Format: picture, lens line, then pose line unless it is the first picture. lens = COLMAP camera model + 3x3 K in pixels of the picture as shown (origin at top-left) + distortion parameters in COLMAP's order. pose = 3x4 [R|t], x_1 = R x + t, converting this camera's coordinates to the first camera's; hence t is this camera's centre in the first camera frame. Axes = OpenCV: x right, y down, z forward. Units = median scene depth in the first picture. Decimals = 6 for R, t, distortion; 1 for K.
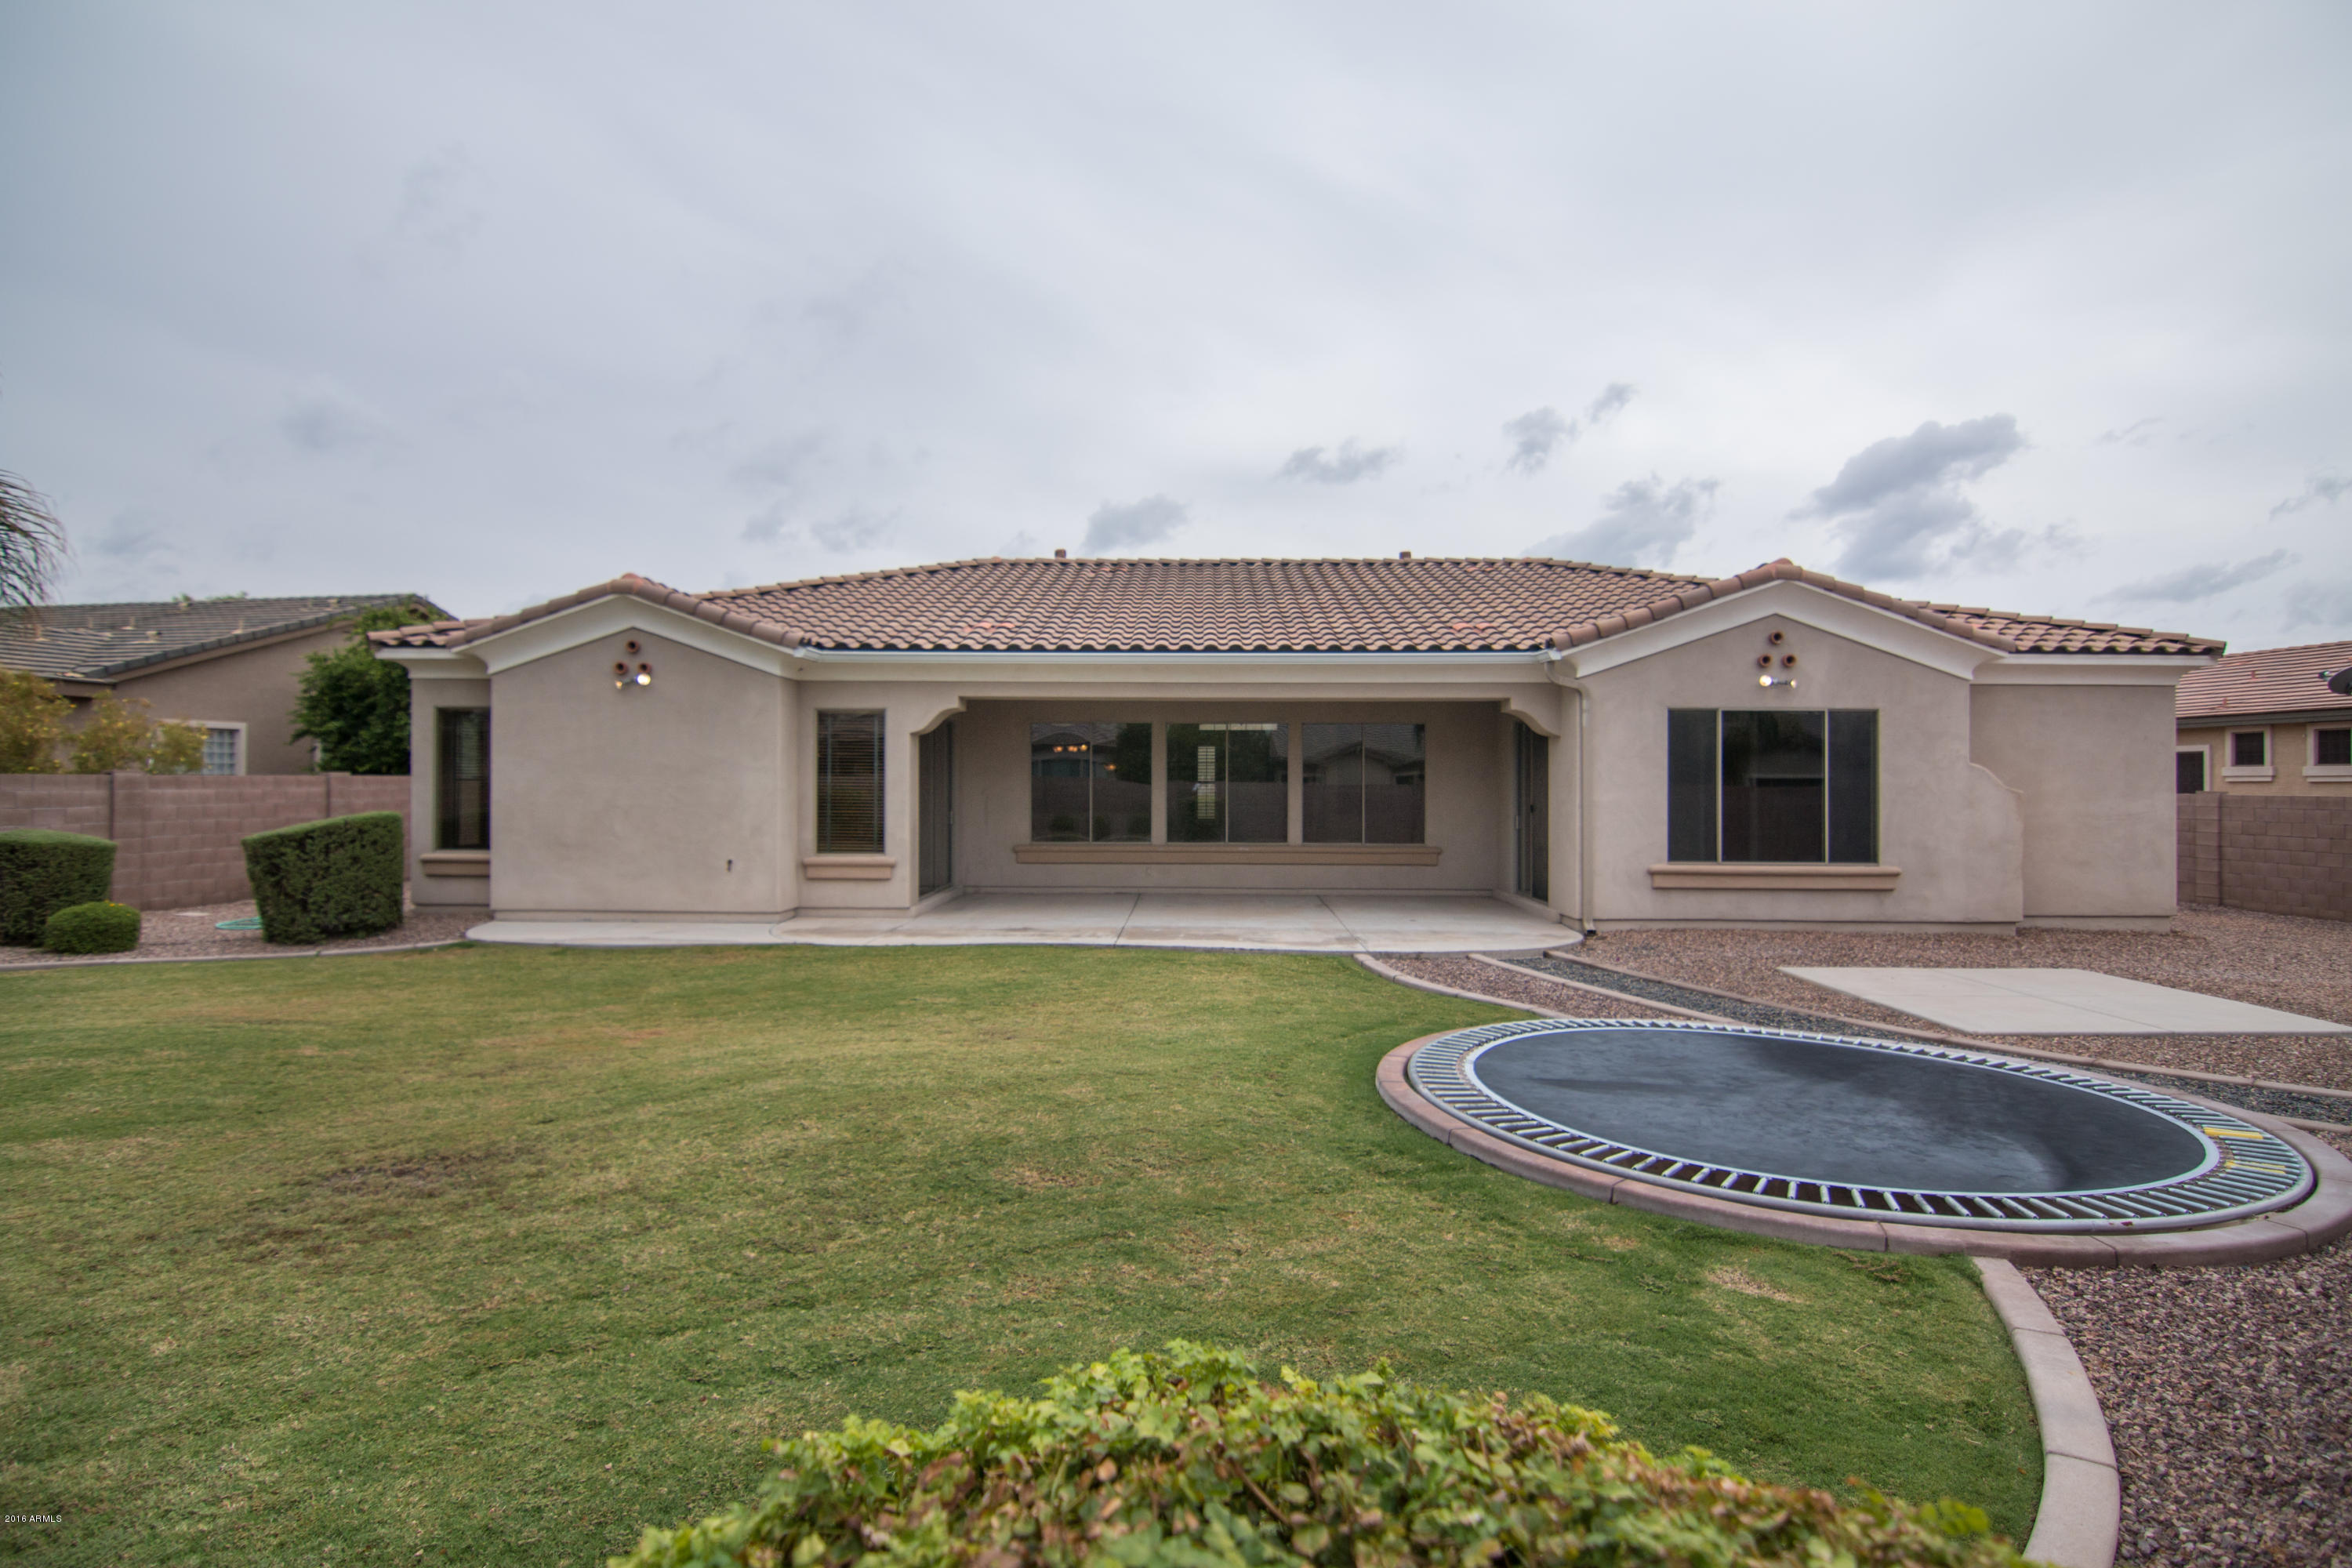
lens RADIAL K [[1188.2, 0, 1175.3], [0, 1188.2, 779.5], [0, 0, 1]] dist [-0.012099, -0.006643]
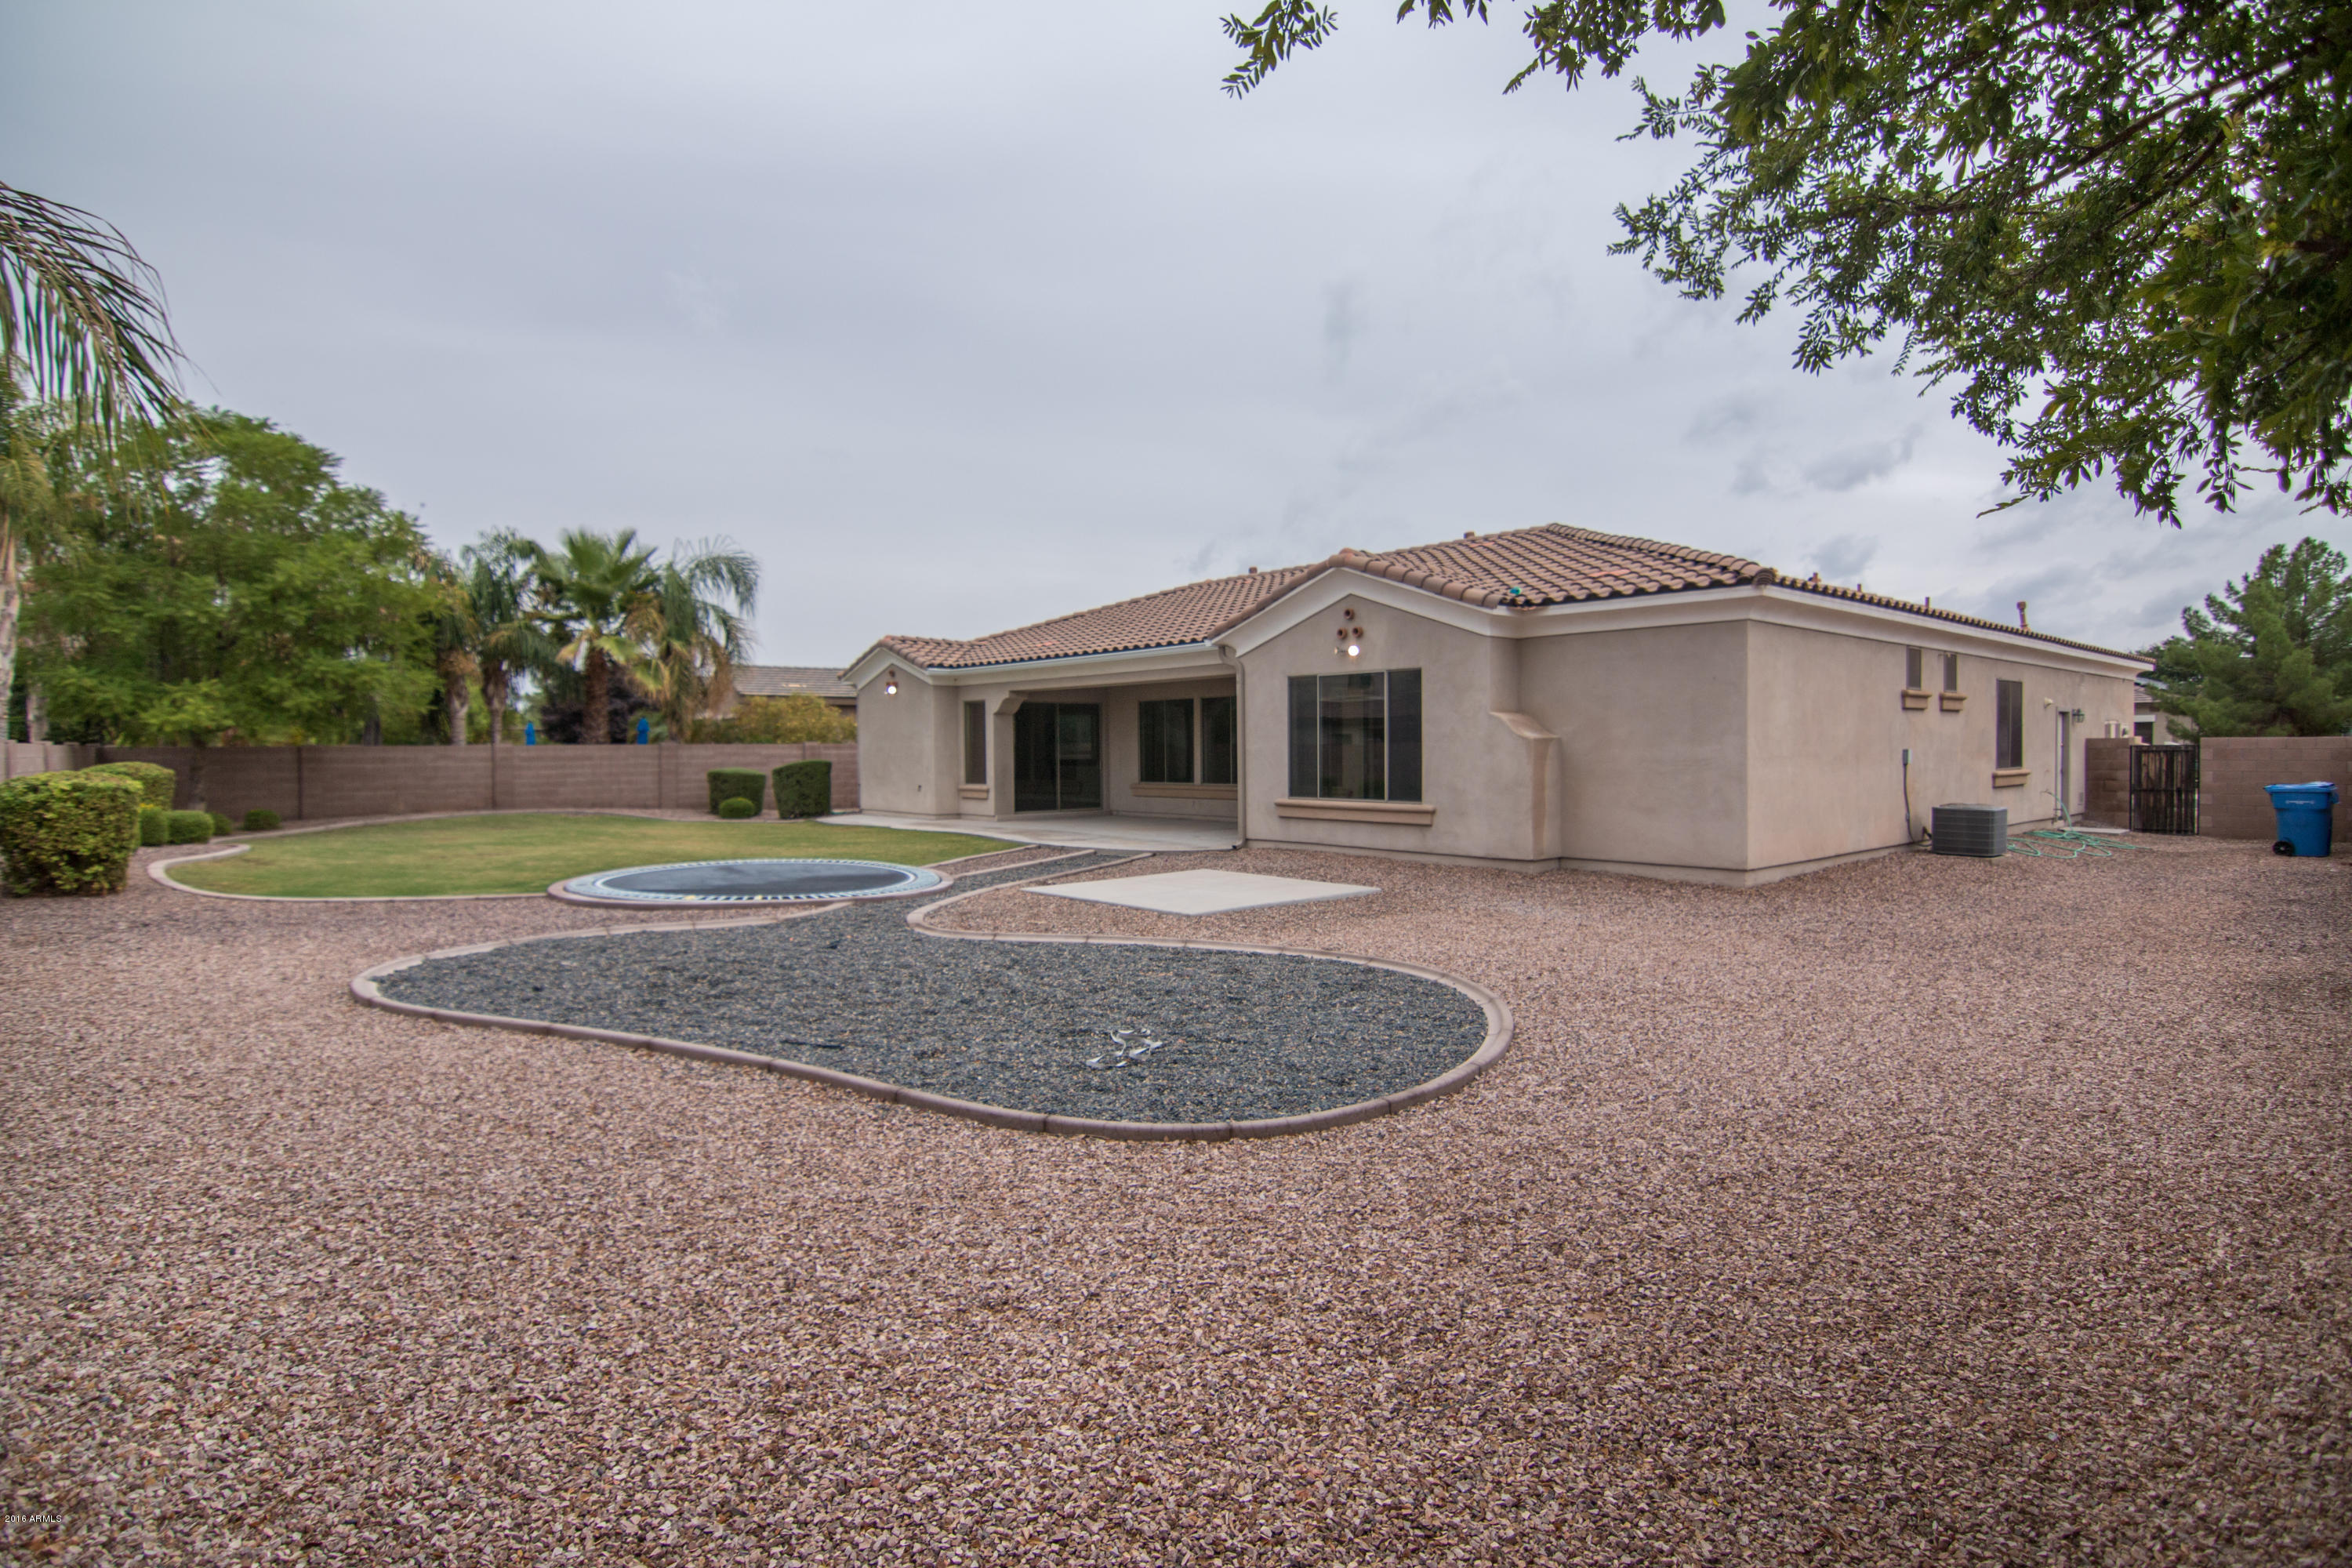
lens RADIAL K [[1188.2, 0, 1170.2], [0, 1188.2, 781.3], [0, 0, 1]] dist [-0.012099, -0.006643]
pose [[0.687750, 0.011200, -0.725861, 1.253403], [0.024862, 0.998931, 0.038970, -0.000300], [0.725521, -0.044848, 0.686737, 0.029763]]
